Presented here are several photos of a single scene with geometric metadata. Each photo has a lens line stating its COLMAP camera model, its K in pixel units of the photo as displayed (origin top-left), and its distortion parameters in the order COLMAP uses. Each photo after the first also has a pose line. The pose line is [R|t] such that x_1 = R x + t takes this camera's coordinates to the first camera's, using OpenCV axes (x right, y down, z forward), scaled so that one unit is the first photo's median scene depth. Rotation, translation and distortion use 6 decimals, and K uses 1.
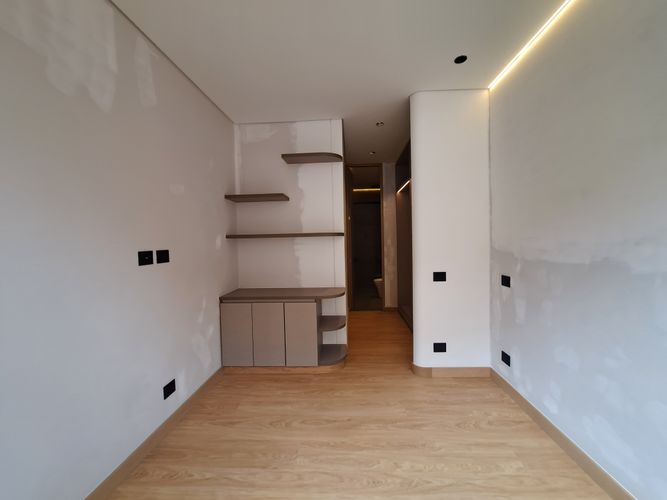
lens RADIAL K [[265.1, 0, 336.7], [0, 265.1, 247.0], [0, 0, 1]] dist [-0.018345, 0.000930]
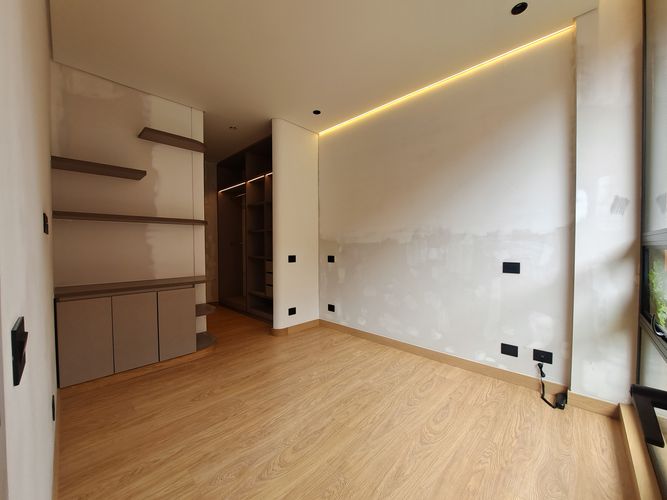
lens RADIAL K [[265.1, 0, 331.1], [0, 265.1, 251.8], [0, 0, 1]] dist [-0.018345, 0.000930]
pose [[0.657621, 0.000968, 0.753349, -0.576405], [0.009041, 0.999917, -0.009177, 0.102754], [-0.753295, 0.012846, 0.657557, -0.057594]]
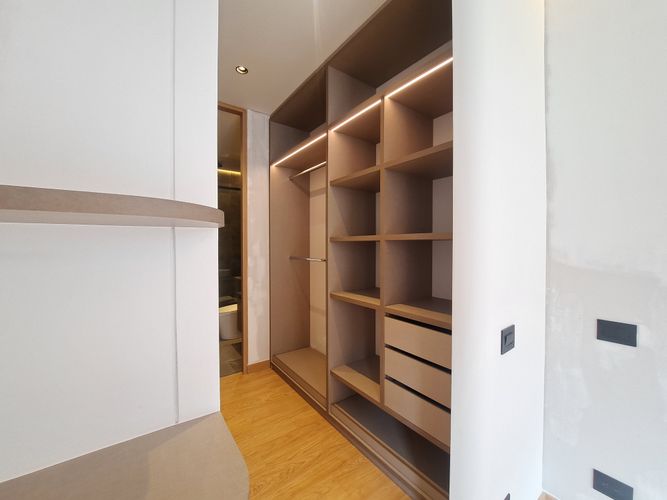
lens RADIAL K [[265.1, 0, 336.9], [0, 265.1, 247.2], [0, 0, 1]] dist [-0.018345, 0.000930]
pose [[0.770195, 0.012479, 0.637687, -0.070722], [0.003100, 0.999724, -0.023308, -0.020344], [-0.637801, 0.019928, 0.769943, 0.972075]]
